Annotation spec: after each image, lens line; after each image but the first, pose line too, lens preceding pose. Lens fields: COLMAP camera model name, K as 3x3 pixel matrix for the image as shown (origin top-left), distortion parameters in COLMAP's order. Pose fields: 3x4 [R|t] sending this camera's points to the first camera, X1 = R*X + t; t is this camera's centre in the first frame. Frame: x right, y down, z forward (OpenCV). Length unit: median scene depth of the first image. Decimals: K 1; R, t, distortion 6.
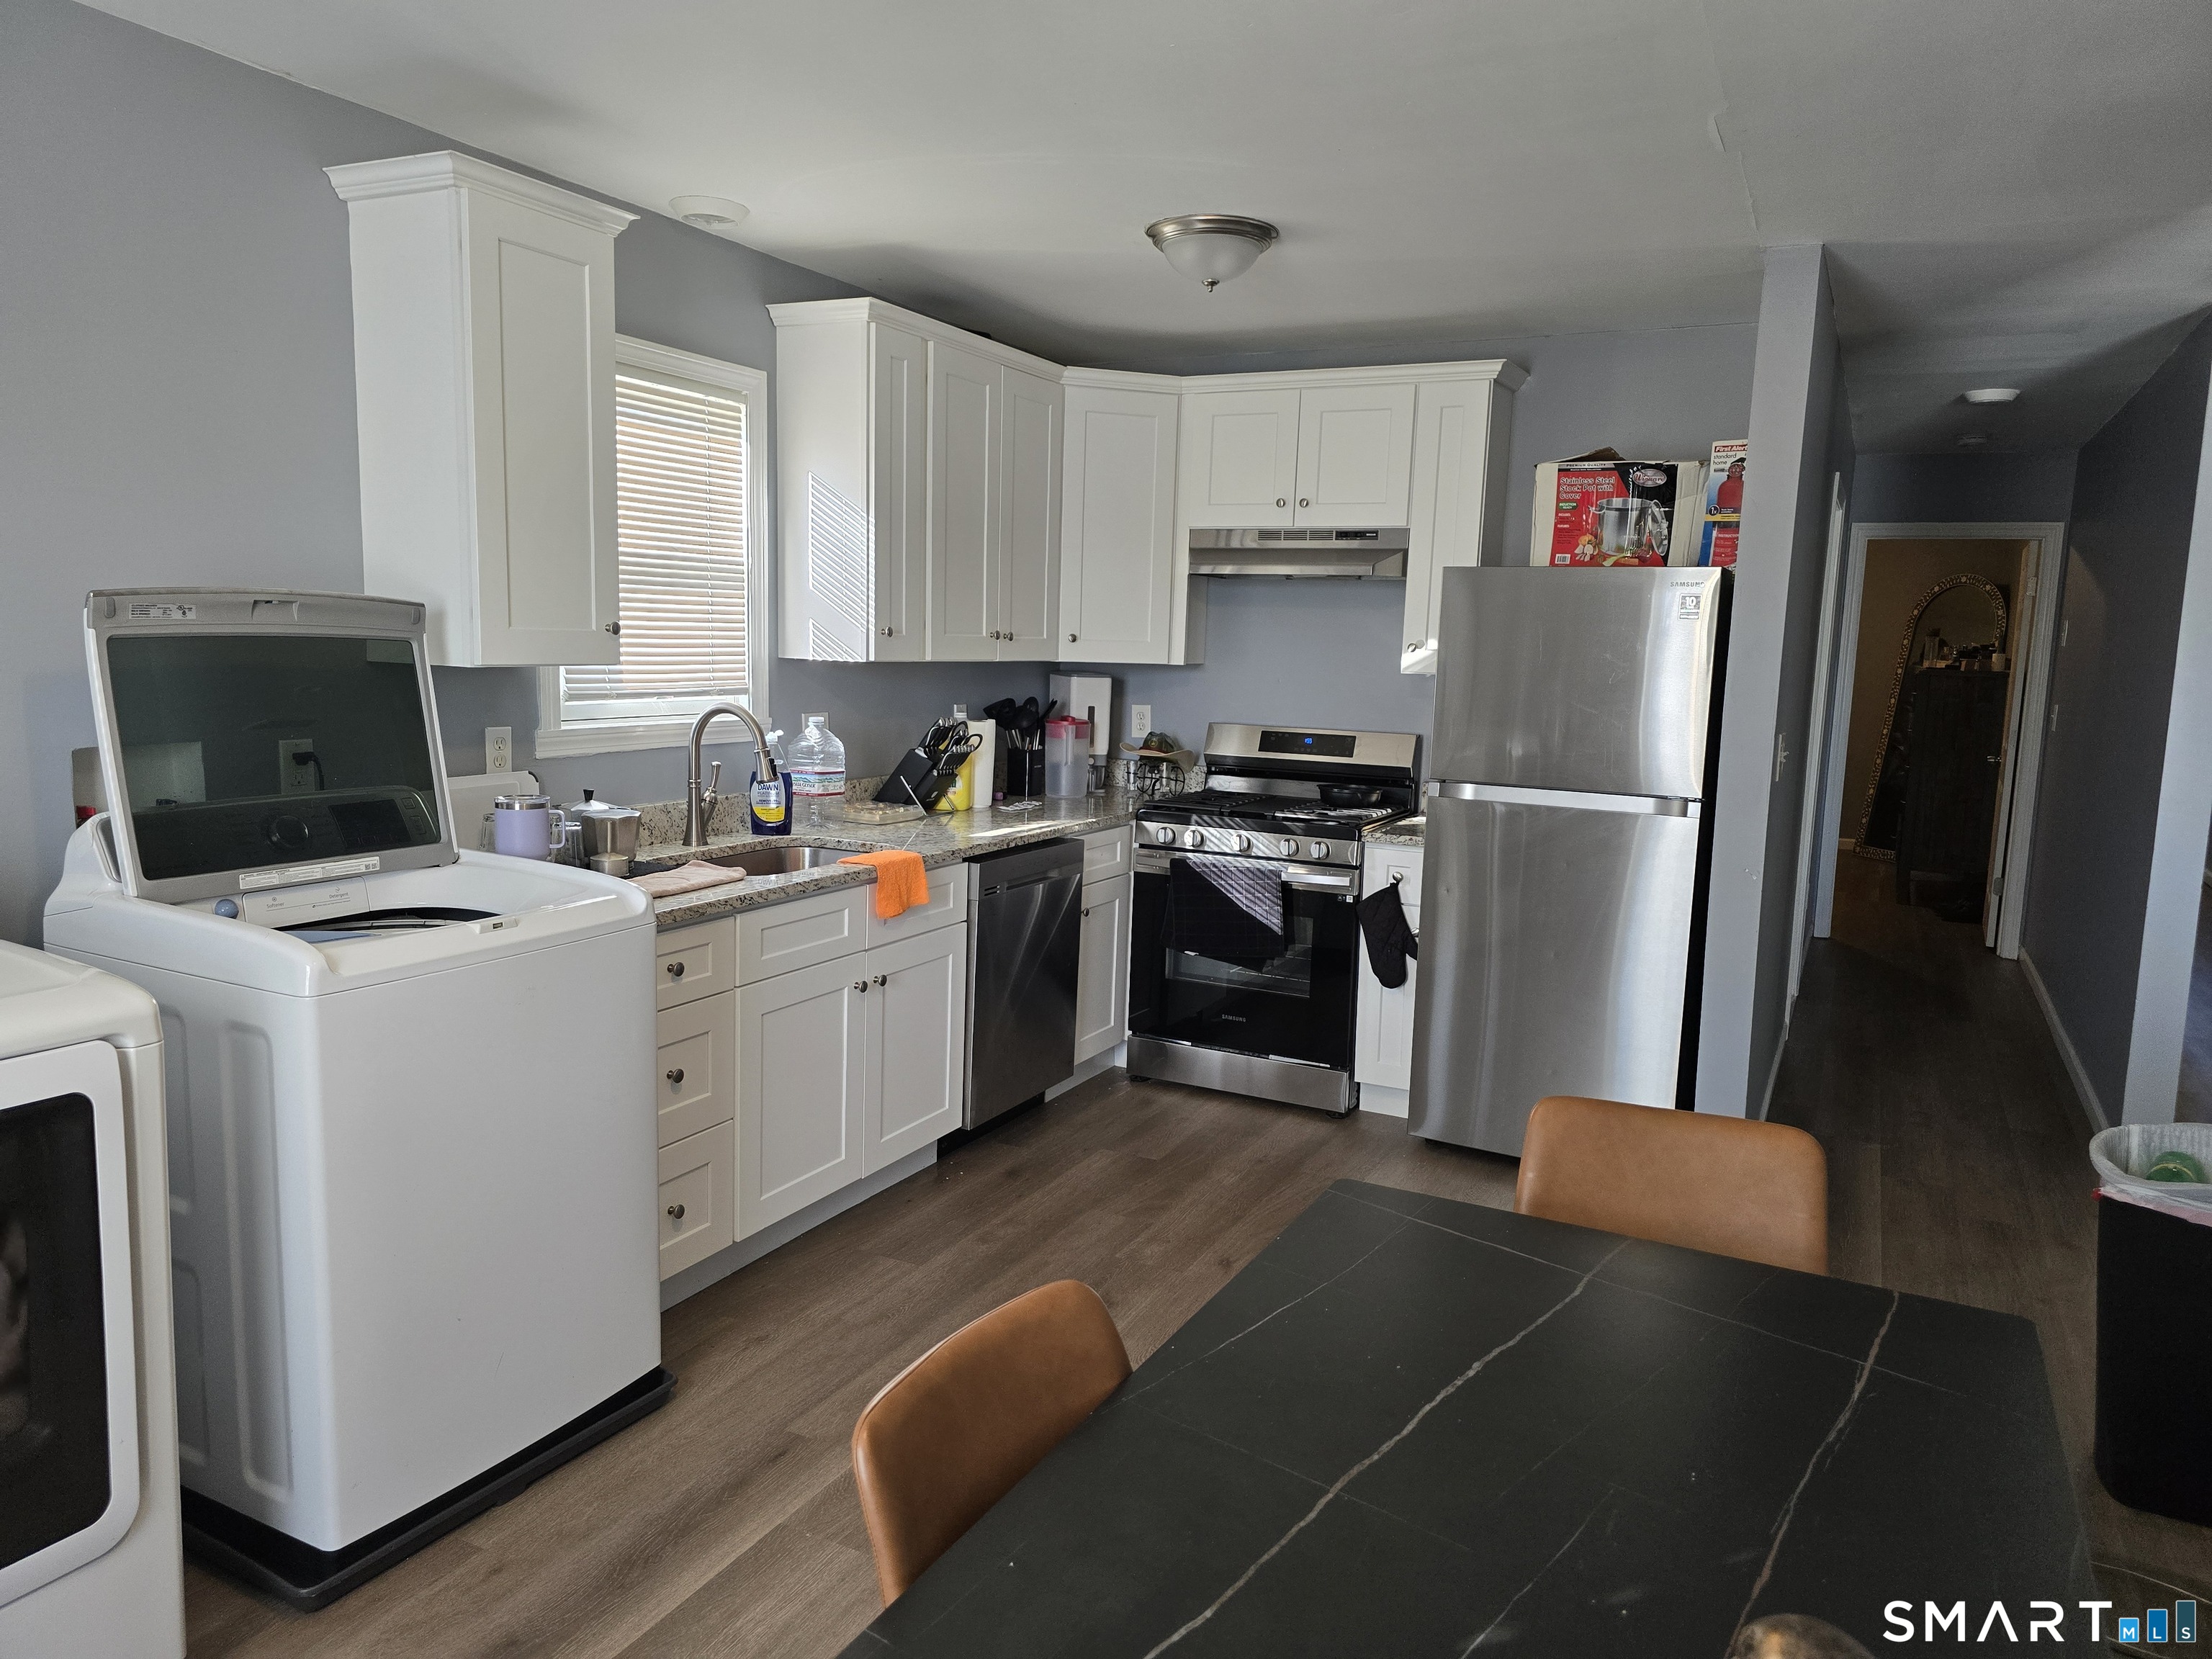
lens RADIAL K [[1487.9, 0, 1108.0], [0, 1487.9, 823.3], [0, 0, 1]] dist [0.005284, 0.001447]
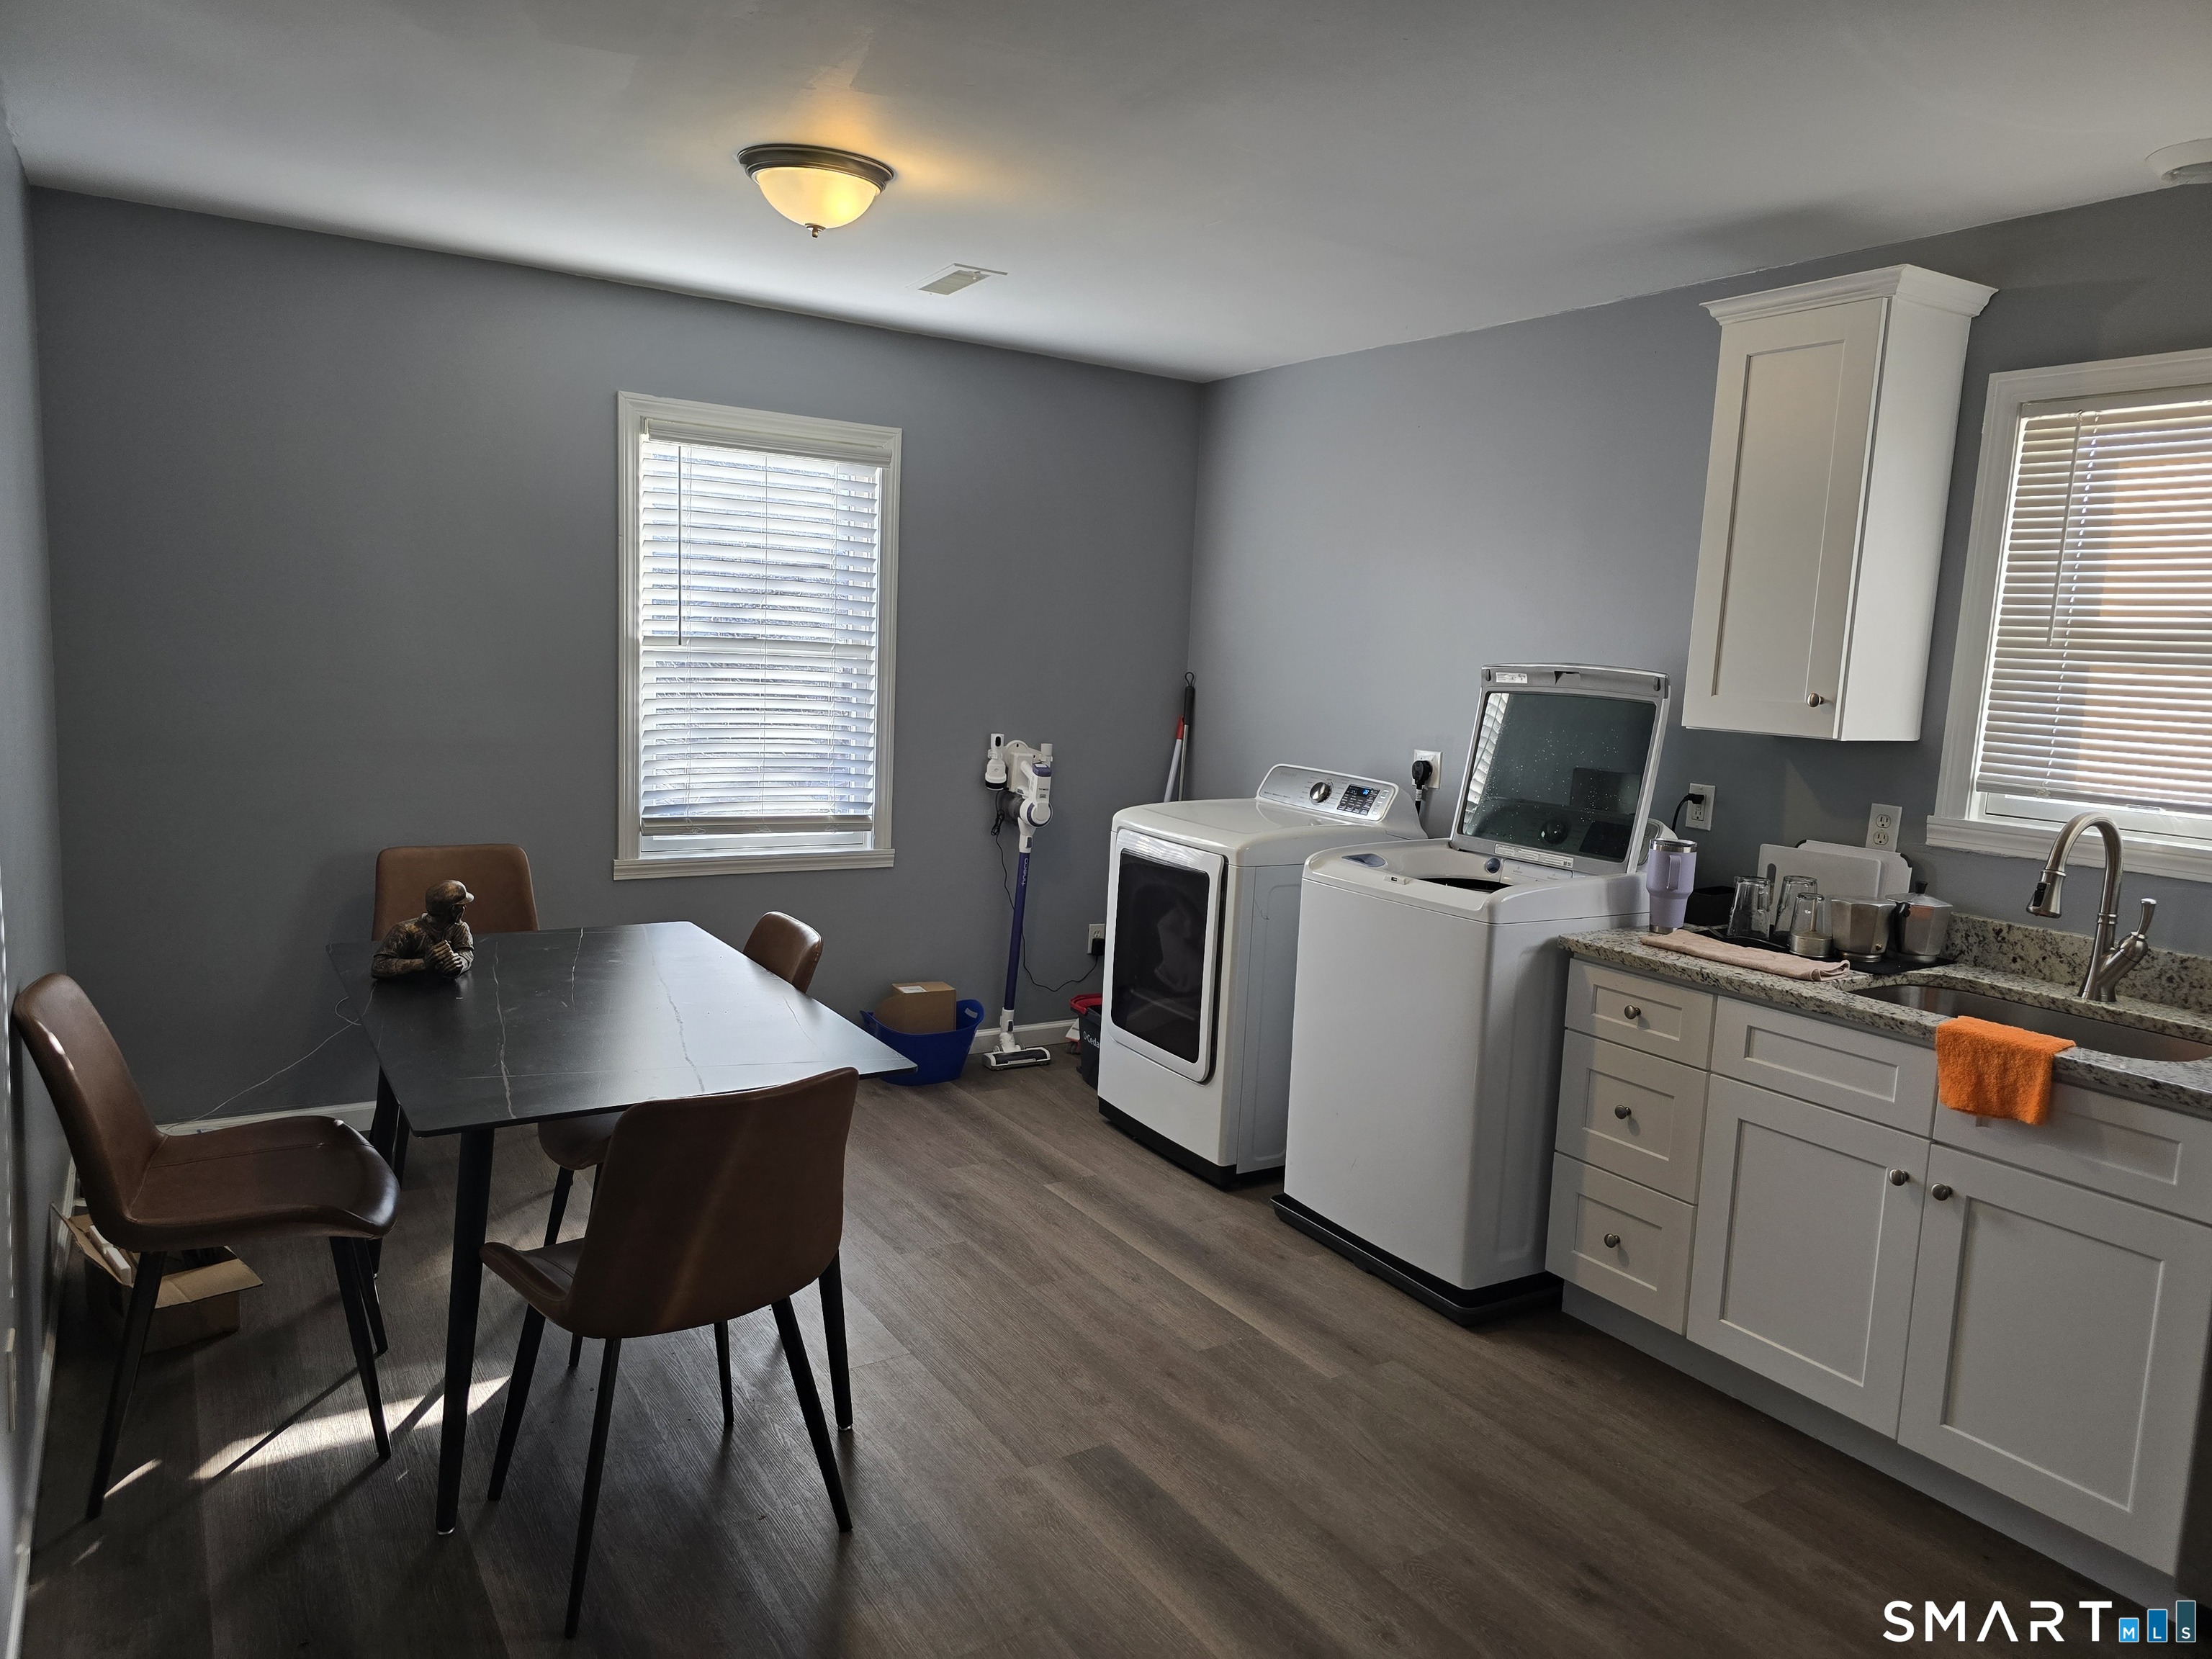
lens RADIAL K [[1487.9, 0, 1107.5], [0, 1487.9, 834.9], [0, 0, 1]] dist [0.005284, 0.001447]
pose [[-0.516021, 0.058721, -0.854561, 0.704743], [-0.165708, 0.971958, 0.166850, -0.123106], [0.840394, 0.227706, -0.491820, 1.040593]]
